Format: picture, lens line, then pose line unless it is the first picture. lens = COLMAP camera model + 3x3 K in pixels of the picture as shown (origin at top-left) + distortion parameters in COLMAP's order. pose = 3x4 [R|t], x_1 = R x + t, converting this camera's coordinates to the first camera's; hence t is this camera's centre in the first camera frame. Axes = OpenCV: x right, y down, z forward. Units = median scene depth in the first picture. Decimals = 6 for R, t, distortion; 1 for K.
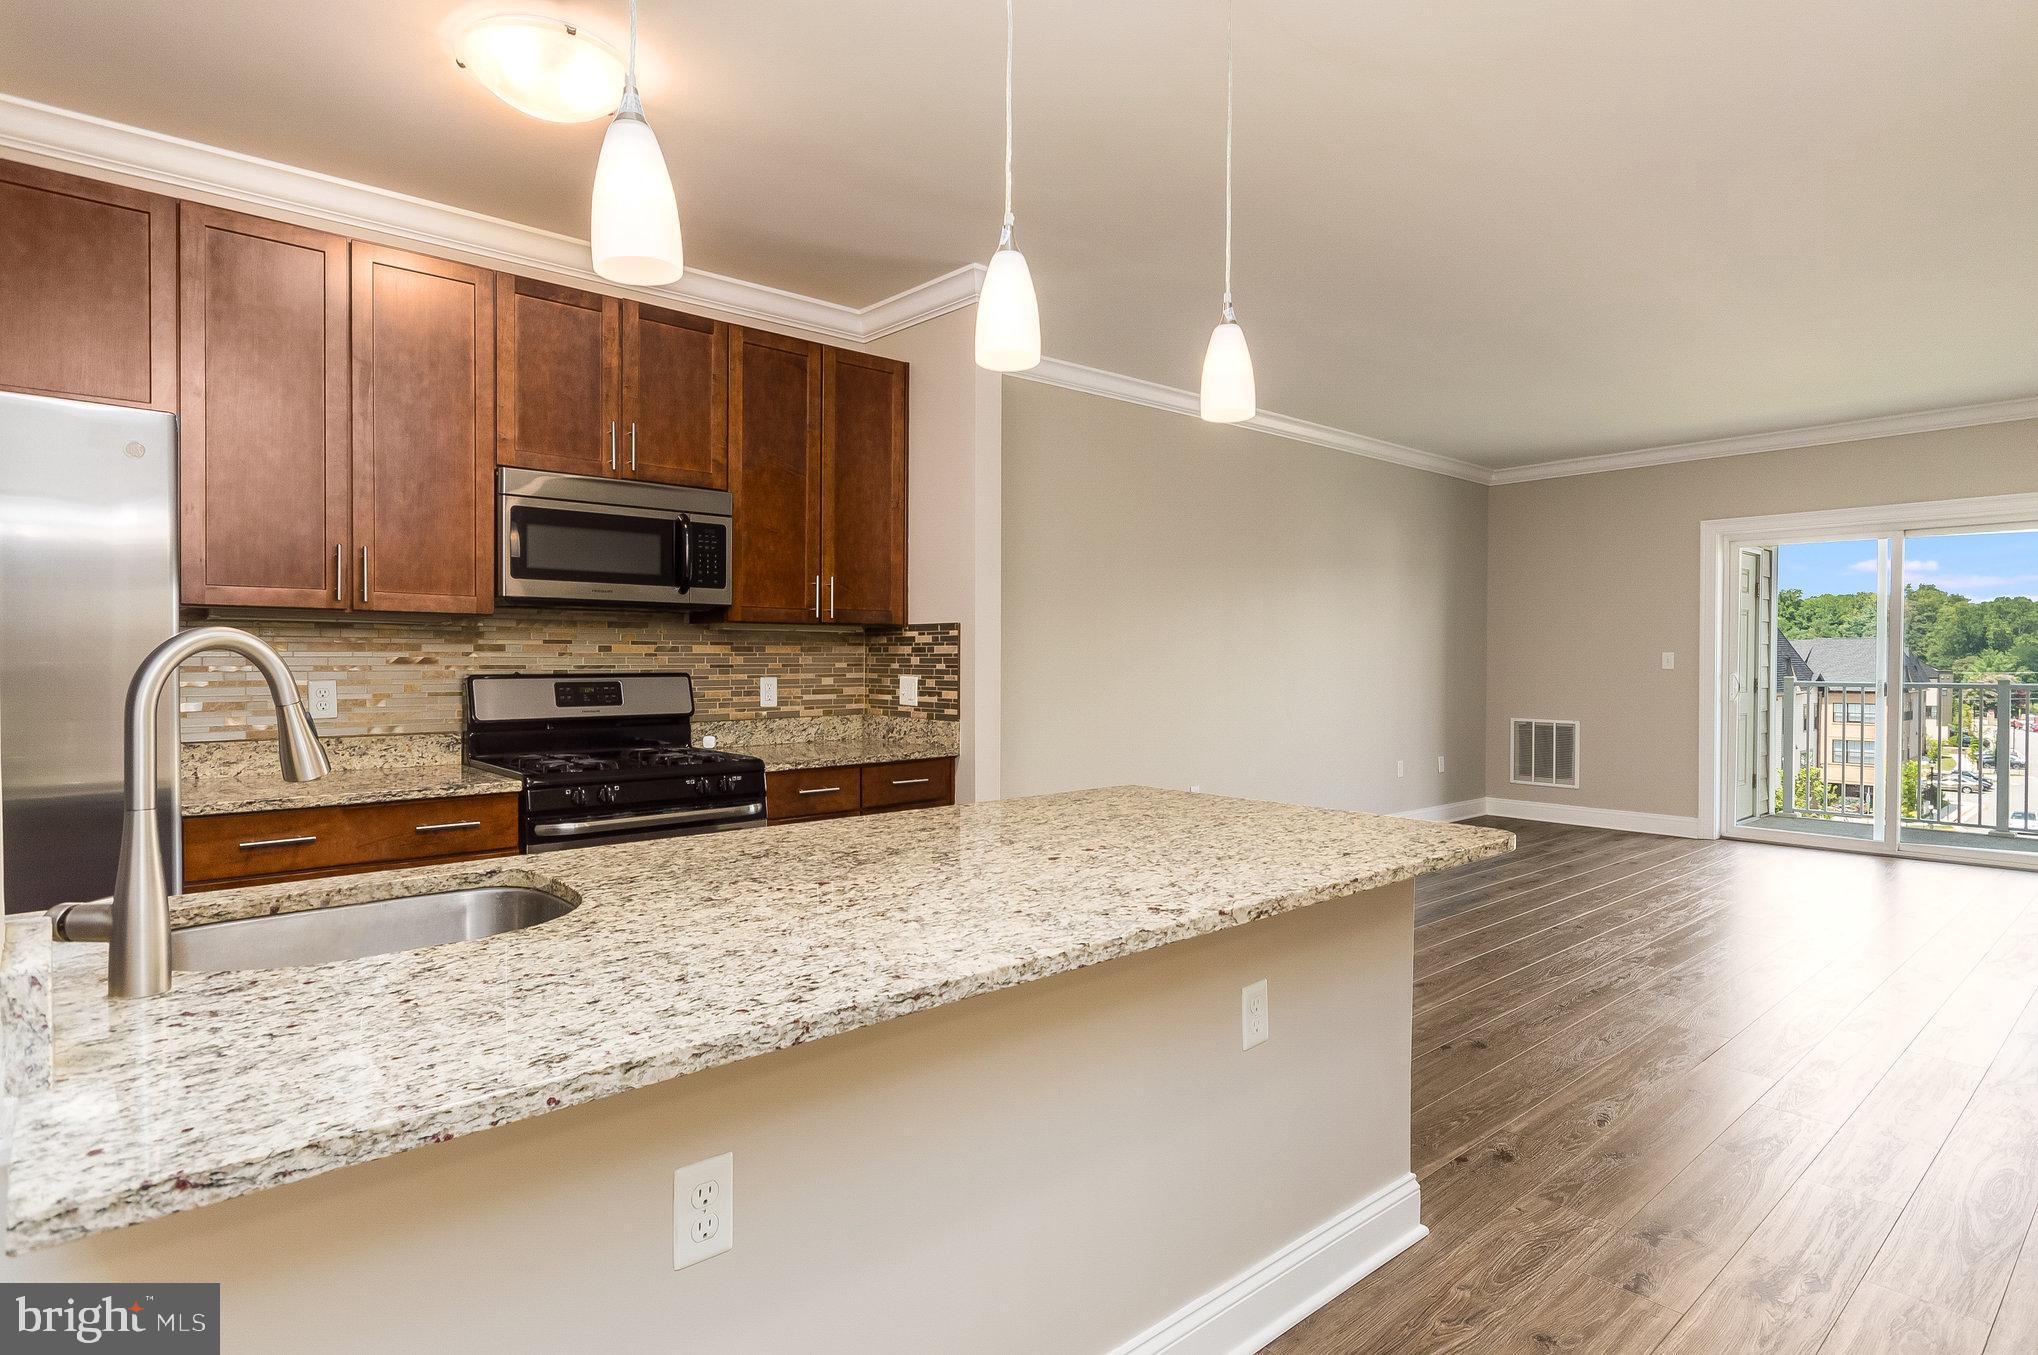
lens RADIAL K [[1078.0, 0, 1000.2], [0, 1078.0, 666.4], [0, 0, 1]] dist [0.007261, -0.005890]
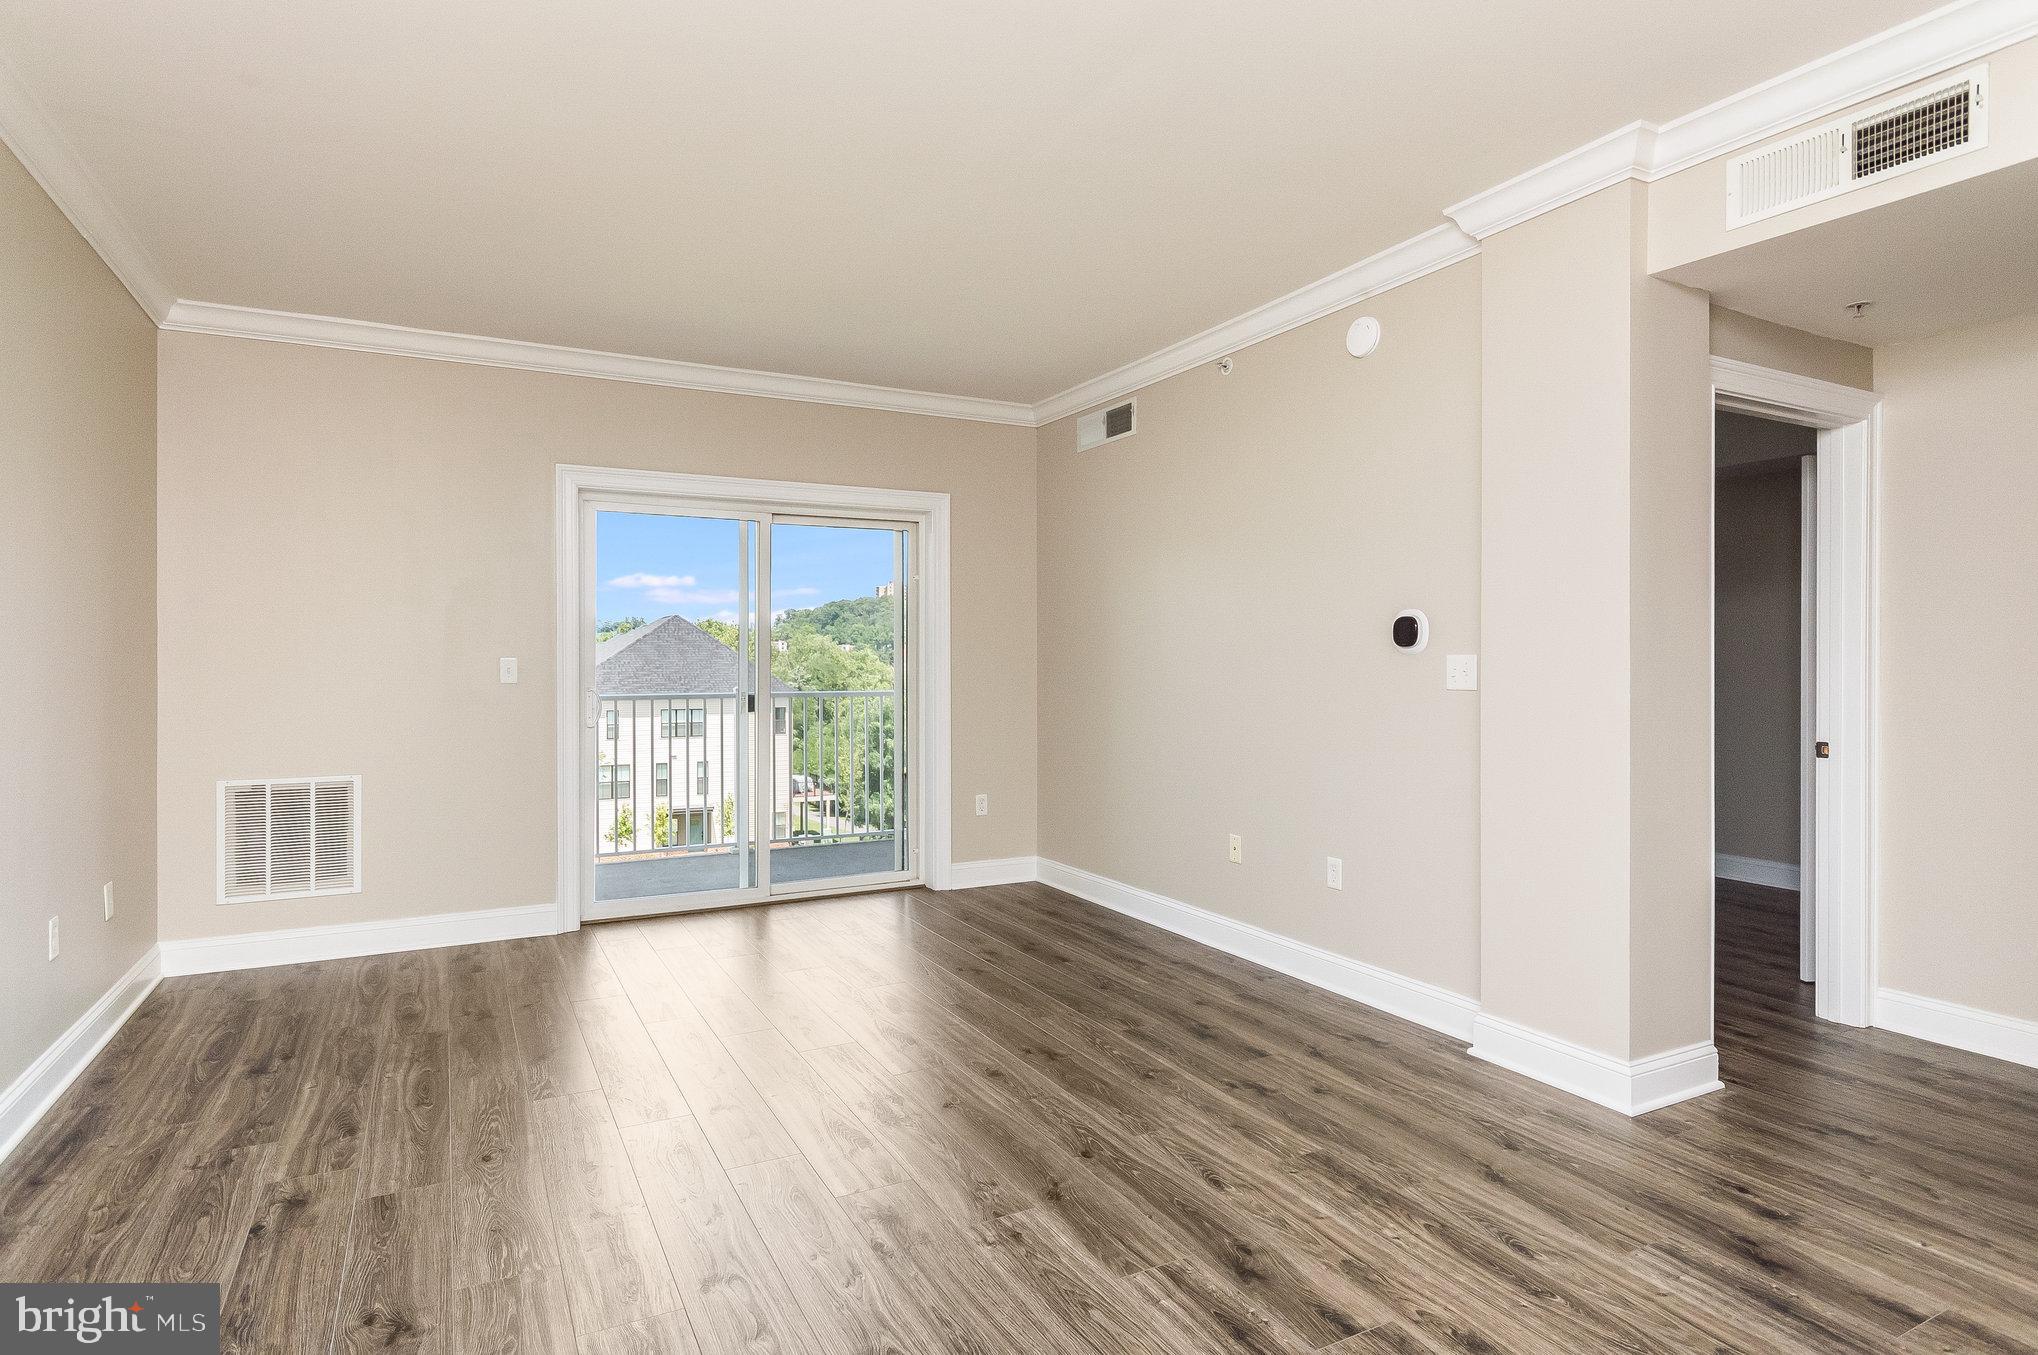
lens RADIAL K [[1078.0, 0, 1021.2], [0, 1078.0, 667.9], [0, 0, 1]] dist [0.007261, -0.005890]
pose [[0.220123, -0.005167, 0.975458, 0.055513], [0.010884, 0.999937, 0.002841, -0.005862], [-0.975411, 0.009992, 0.220165, 0.615769]]
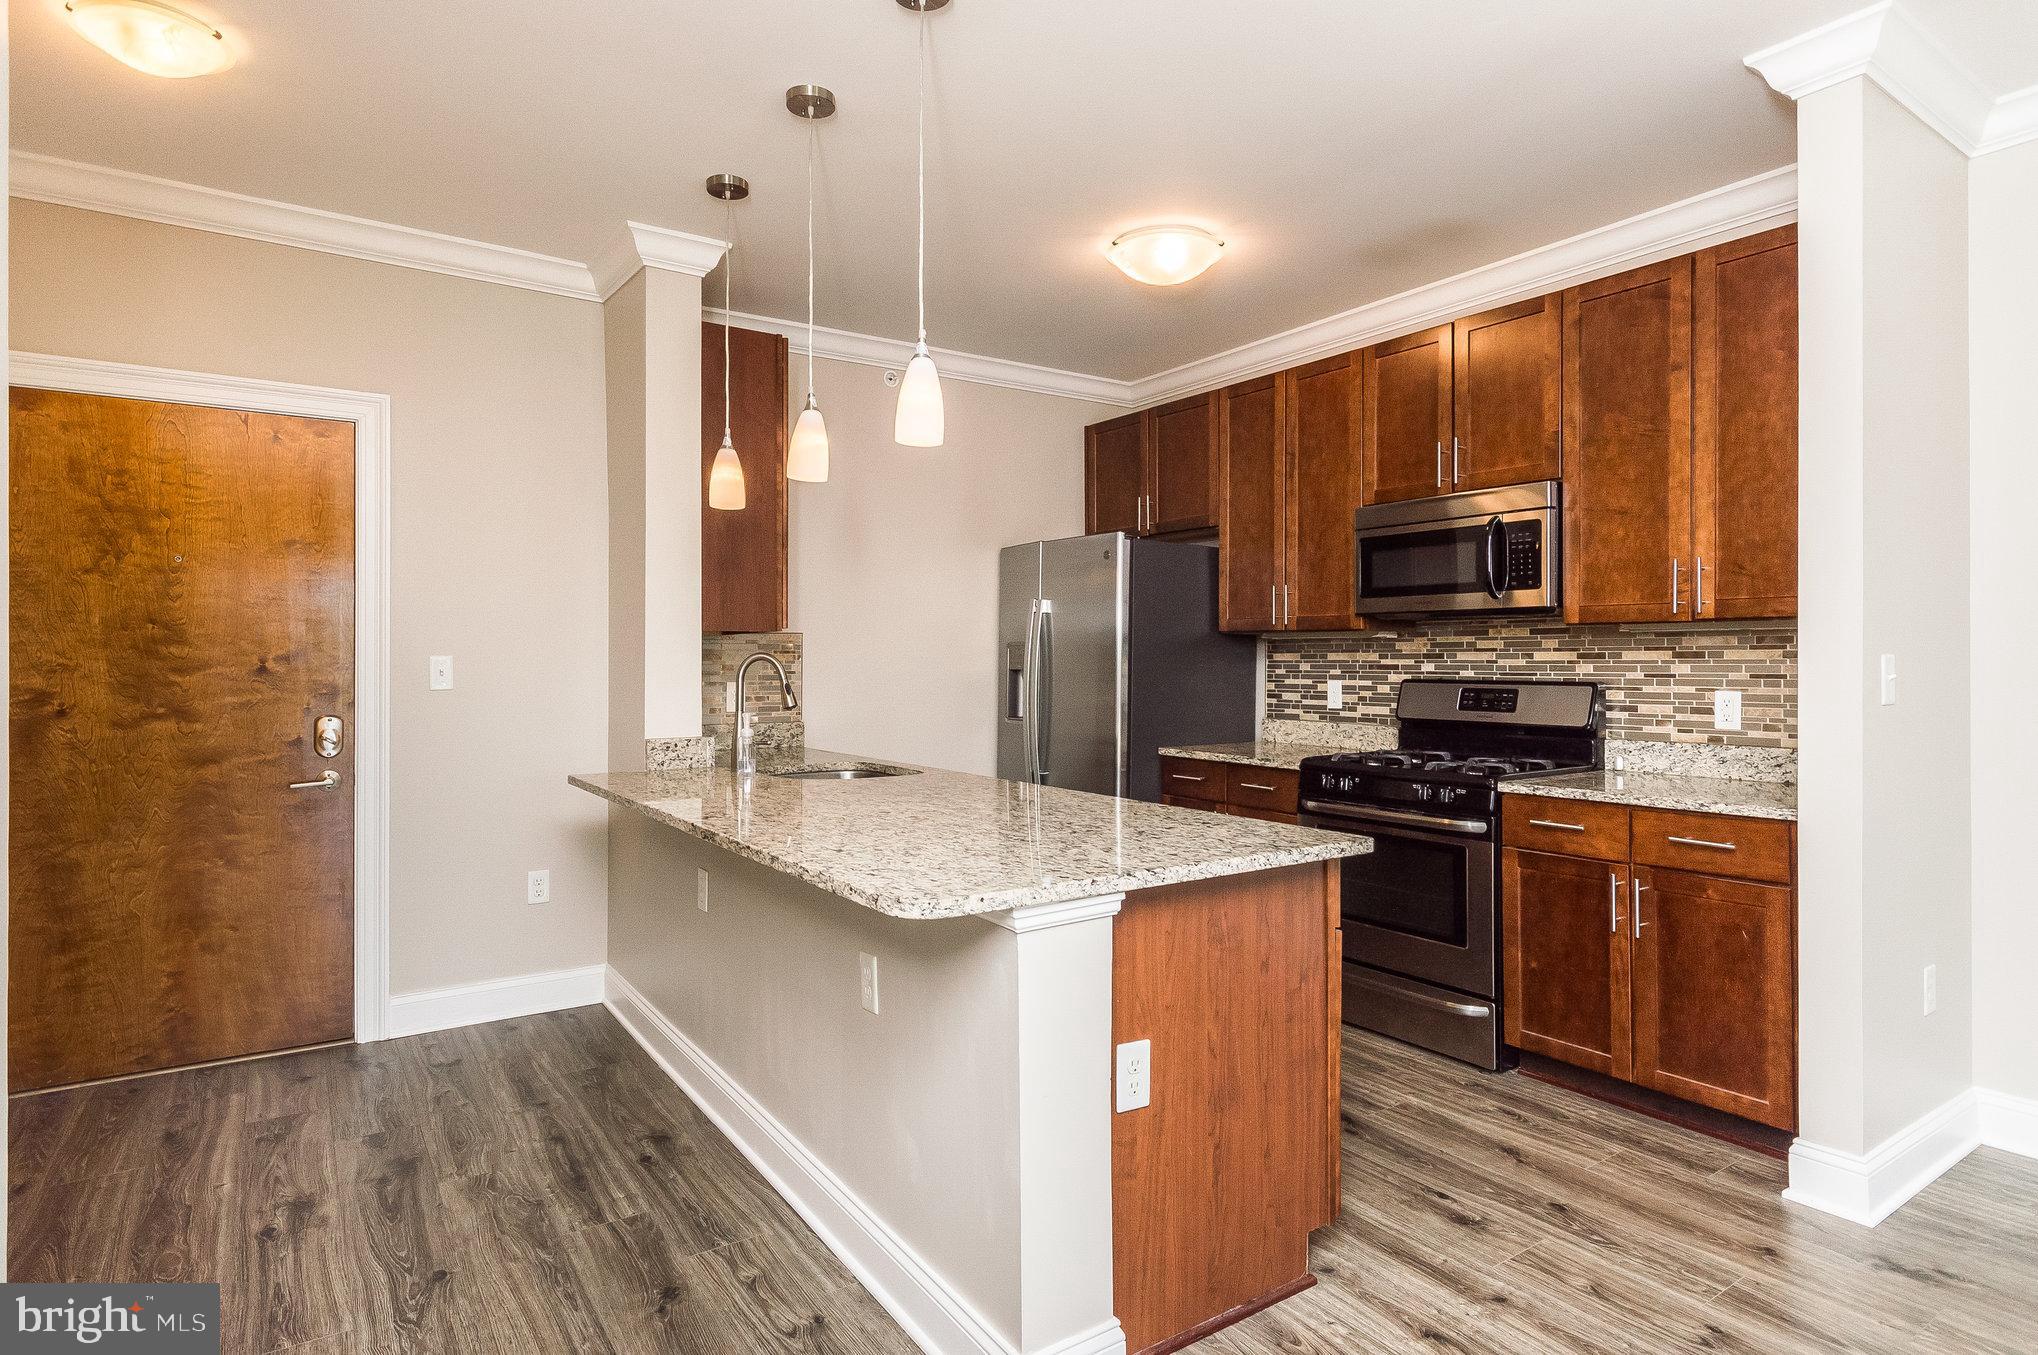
lens RADIAL K [[1078.0, 0, 1035.3], [0, 1078.0, 672.0], [0, 0, 1]] dist [0.007261, -0.005890]
pose [[-0.108516, 0.007664, -0.994065, 0.392368], [-0.012641, 0.999879, 0.009089, -0.002920], [0.994014, 0.013552, -0.108406, 0.381868]]
